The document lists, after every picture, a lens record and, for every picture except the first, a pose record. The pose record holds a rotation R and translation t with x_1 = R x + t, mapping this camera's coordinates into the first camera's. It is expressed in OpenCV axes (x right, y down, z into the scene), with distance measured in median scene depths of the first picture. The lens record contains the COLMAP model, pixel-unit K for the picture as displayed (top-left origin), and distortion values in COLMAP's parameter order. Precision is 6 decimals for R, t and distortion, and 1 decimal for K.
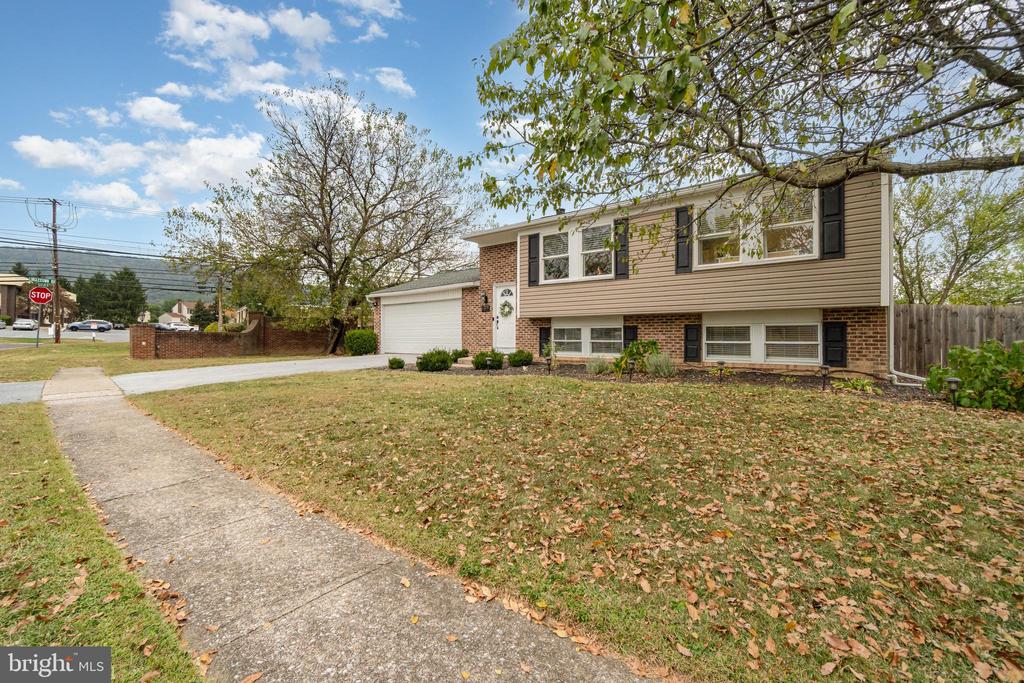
lens RADIAL K [[426.4, 0, 512.0], [0, 426.4, 341.5], [0, 0, 1]] dist [0.000670, 0.000071]
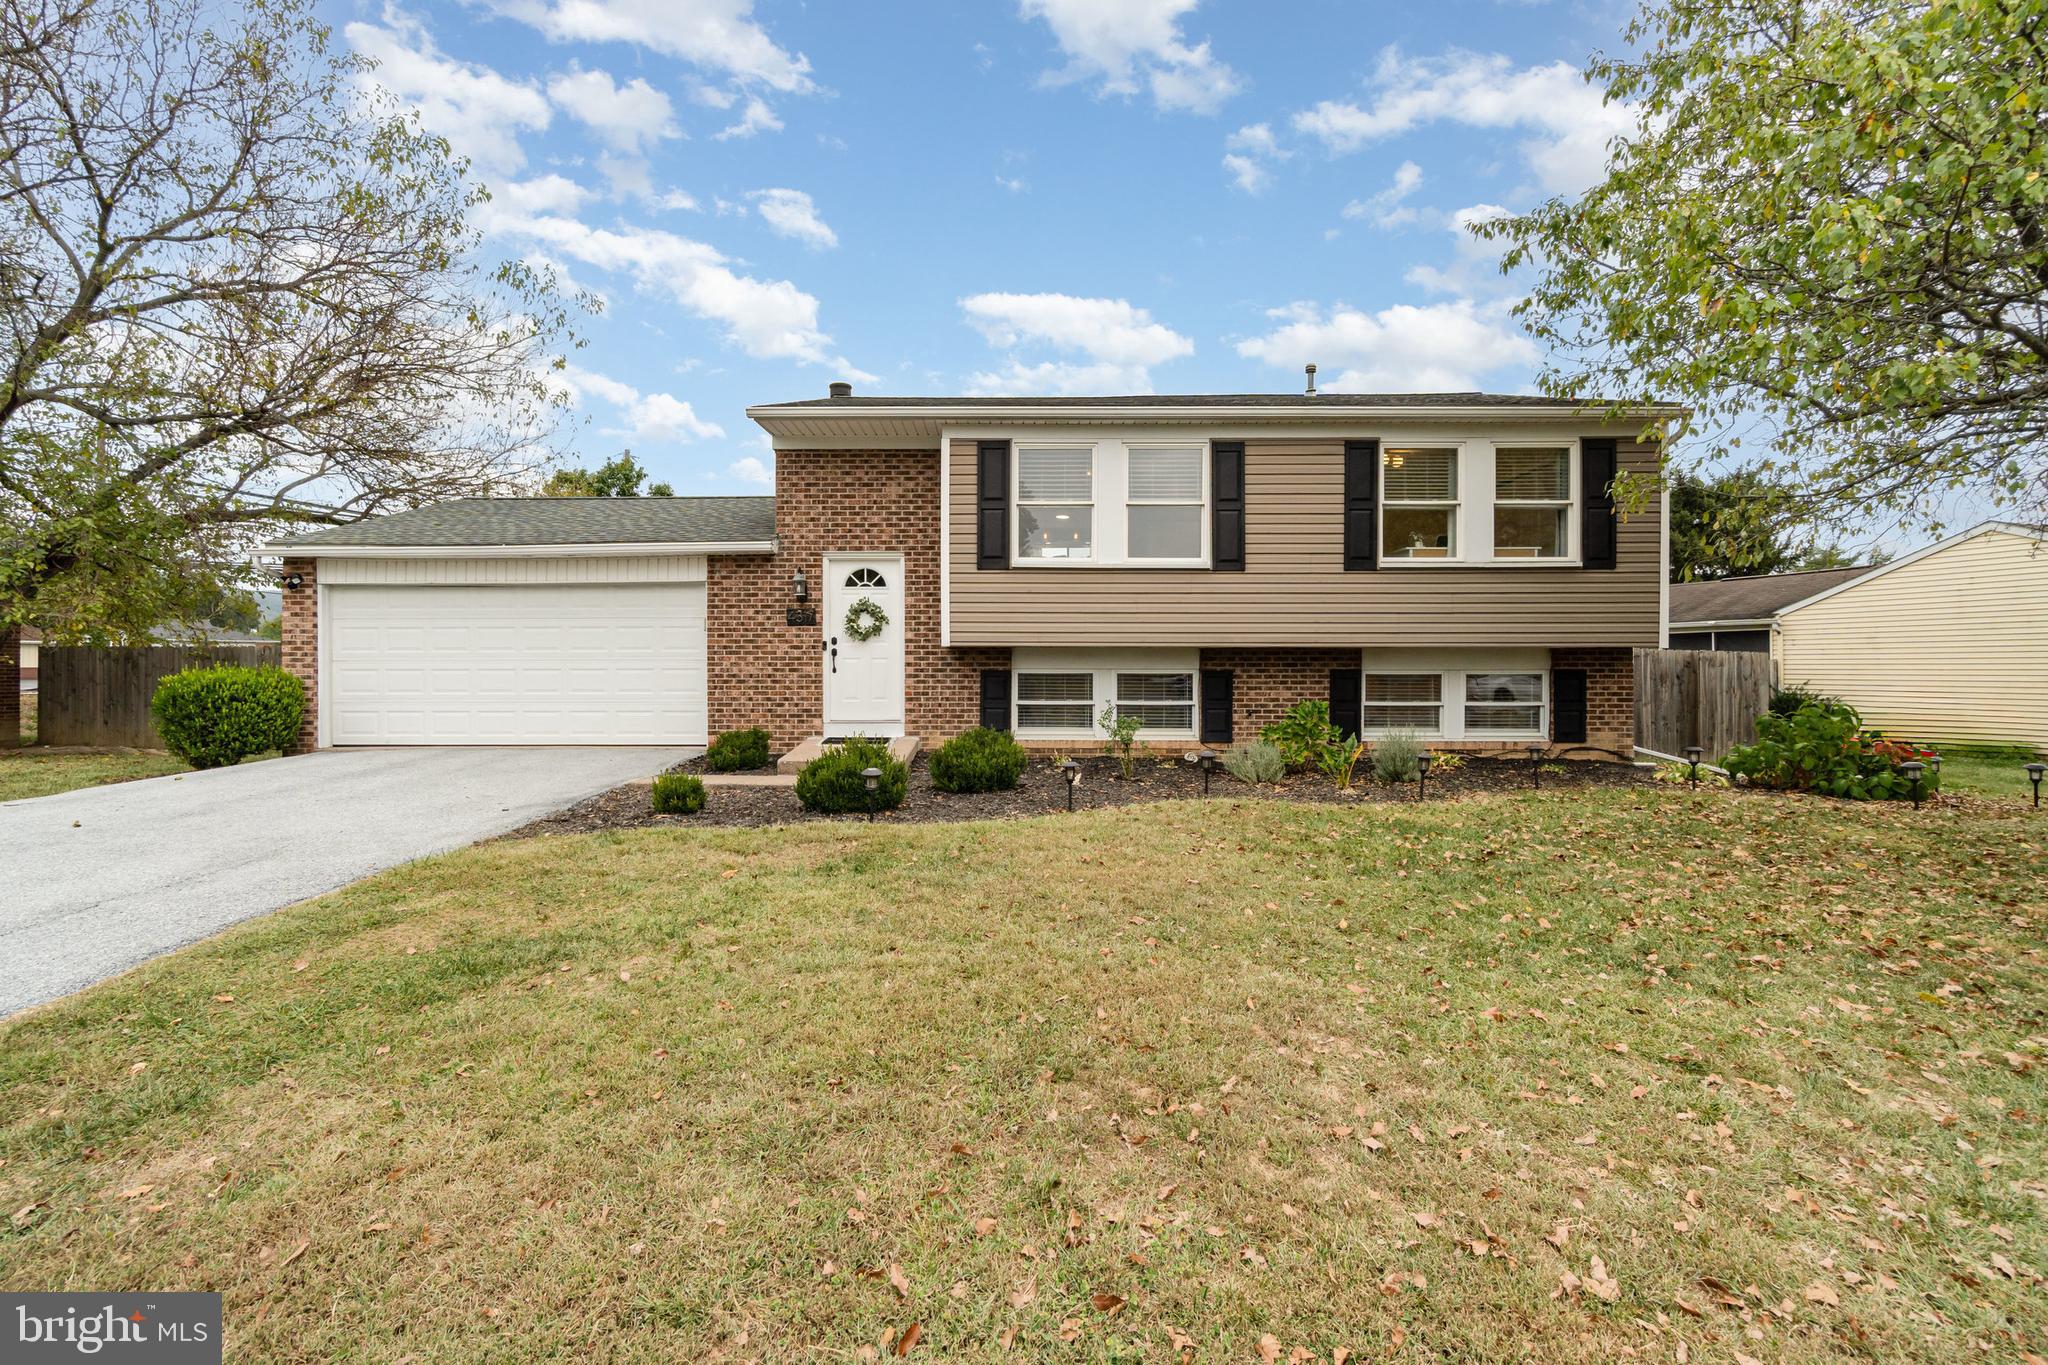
lens RADIAL K [[852.9, 0, 1024.0], [0, 852.9, 682.5], [0, 0, 1]] dist [0.000670, 0.000071]
pose [[0.779841, 0.009188, 0.625910, -0.434598], [0.005183, 0.999763, -0.021134, -0.004018], [-0.625956, 0.019725, 0.779609, 0.353523]]
